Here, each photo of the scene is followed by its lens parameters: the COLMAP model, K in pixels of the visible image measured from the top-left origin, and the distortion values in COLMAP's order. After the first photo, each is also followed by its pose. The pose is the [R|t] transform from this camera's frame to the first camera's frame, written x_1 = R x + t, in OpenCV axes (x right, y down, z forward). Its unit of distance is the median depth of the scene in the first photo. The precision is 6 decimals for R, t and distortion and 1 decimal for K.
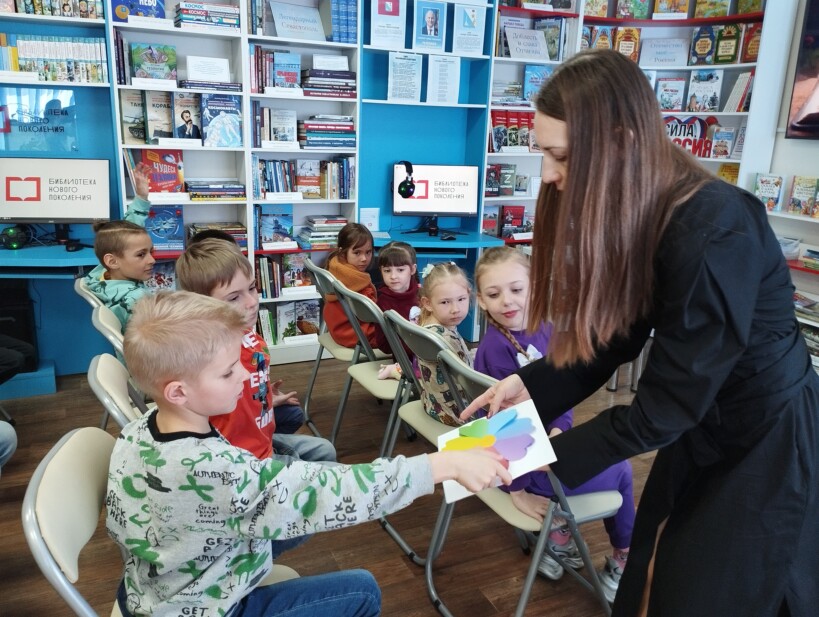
lens RADIAL K [[675.6, 0, 409.5], [0, 675.6, 307.4], [0, 0, 1]] dist [0.095780, -0.122173]
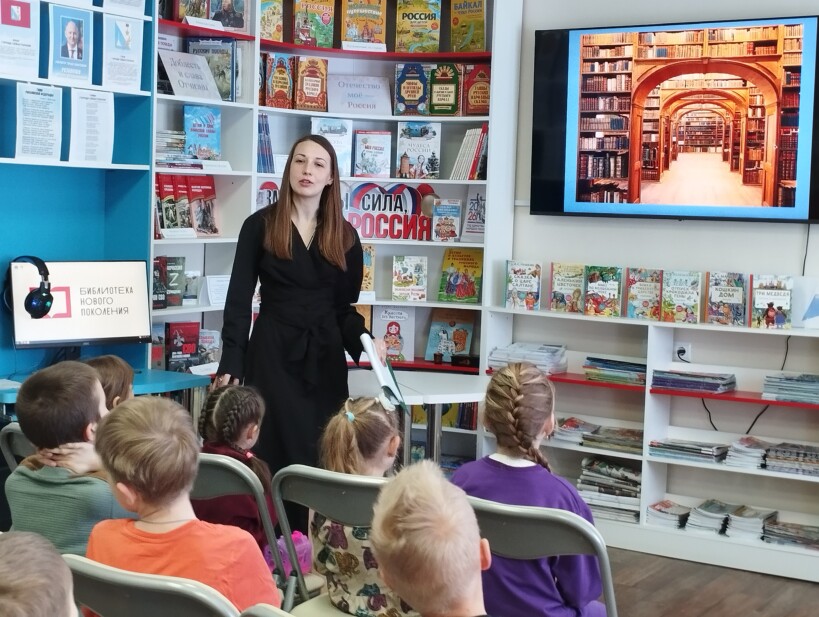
lens RADIAL K [[1358.6, 0, 415.9], [0, 1358.6, 308.2], [0, 0, 1]] dist [0.085956, 0.000000]
pose [[0.834916, -0.051376, 0.547974, -0.375720], [0.139384, 0.982914, -0.120217, 0.016615], [-0.532435, 0.176750, 0.827812, -0.145480]]
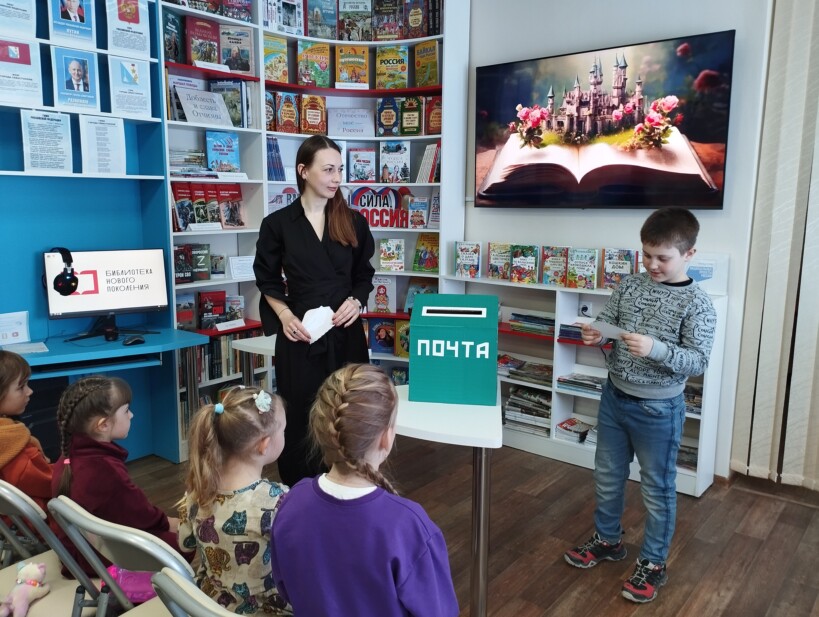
lens RADIAL K [[675.6, 0, 408.5], [0, 675.6, 308.1], [0, 0, 1]] dist [0.095780, -0.122173]
pose [[0.895239, -0.097679, 0.434748, 0.001920], [0.136900, 0.988782, -0.059746, -0.048657], [-0.424035, 0.113004, 0.898568, 0.146970]]
